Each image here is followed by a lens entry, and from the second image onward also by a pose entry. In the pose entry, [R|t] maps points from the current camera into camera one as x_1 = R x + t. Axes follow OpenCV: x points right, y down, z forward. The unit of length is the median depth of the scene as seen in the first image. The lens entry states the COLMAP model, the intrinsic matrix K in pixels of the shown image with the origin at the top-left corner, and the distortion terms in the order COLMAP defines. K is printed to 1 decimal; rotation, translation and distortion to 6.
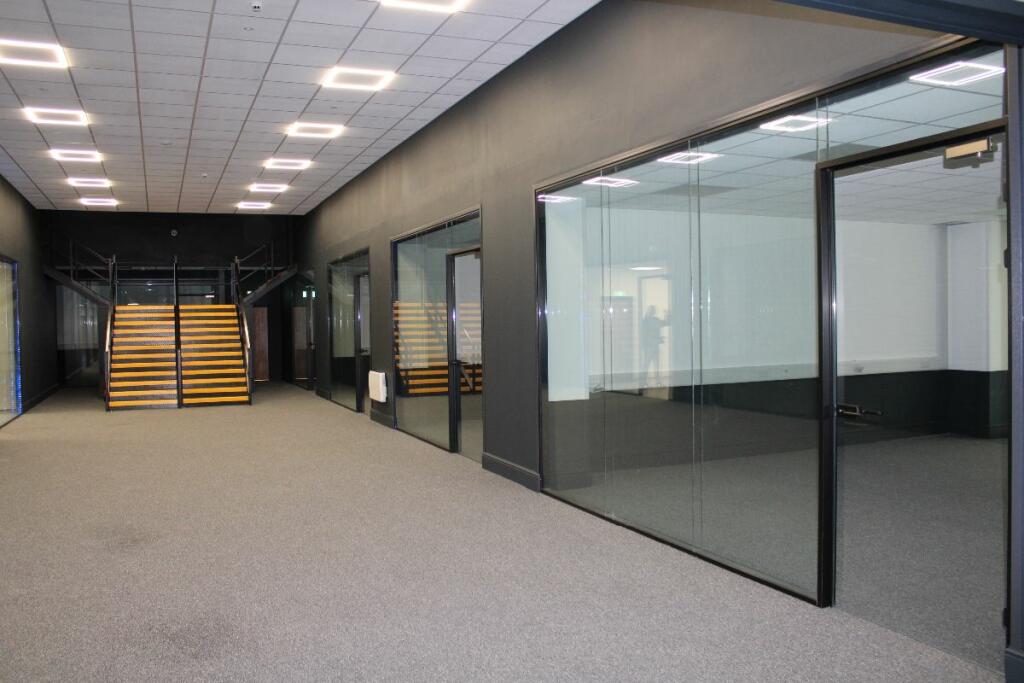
lens RADIAL K [[858.6, 0, 512.0], [0, 858.6, 341.5], [0, 0, 1]] dist [-0.159105, 0.152520]
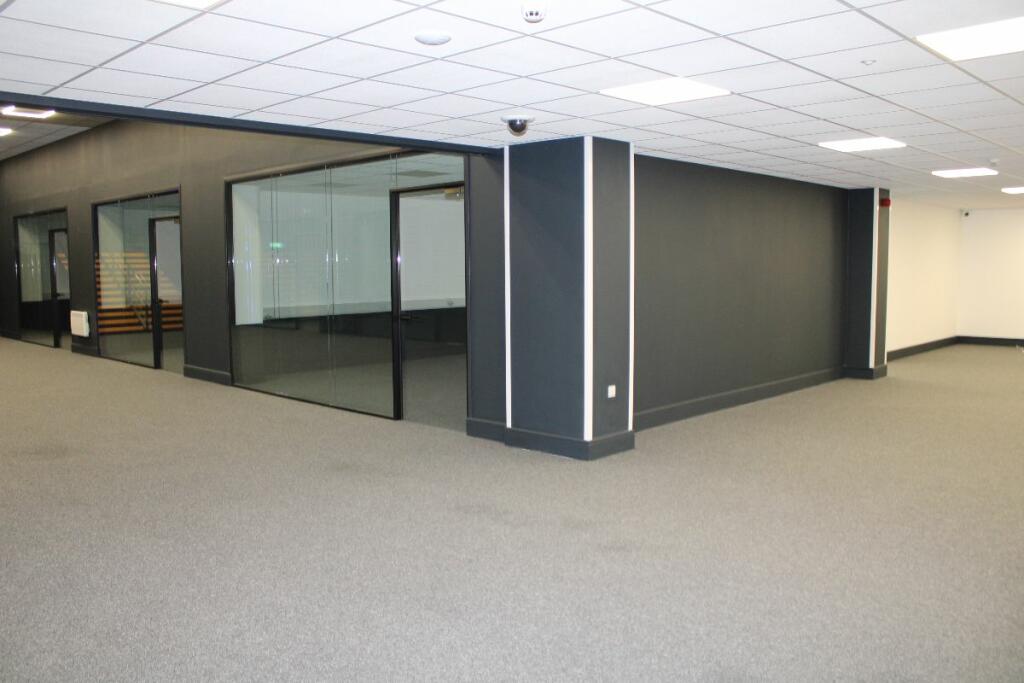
lens RADIAL K [[858.6, 0, 512.0], [0, 858.6, 341.5], [0, 0, 1]] dist [-0.159105, 0.152520]
pose [[0.922631, -0.018530, 0.385238, -0.060208], [-0.004024, 0.998328, 0.057659, 0.009571], [-0.385662, -0.054748, 0.921014, -0.399745]]
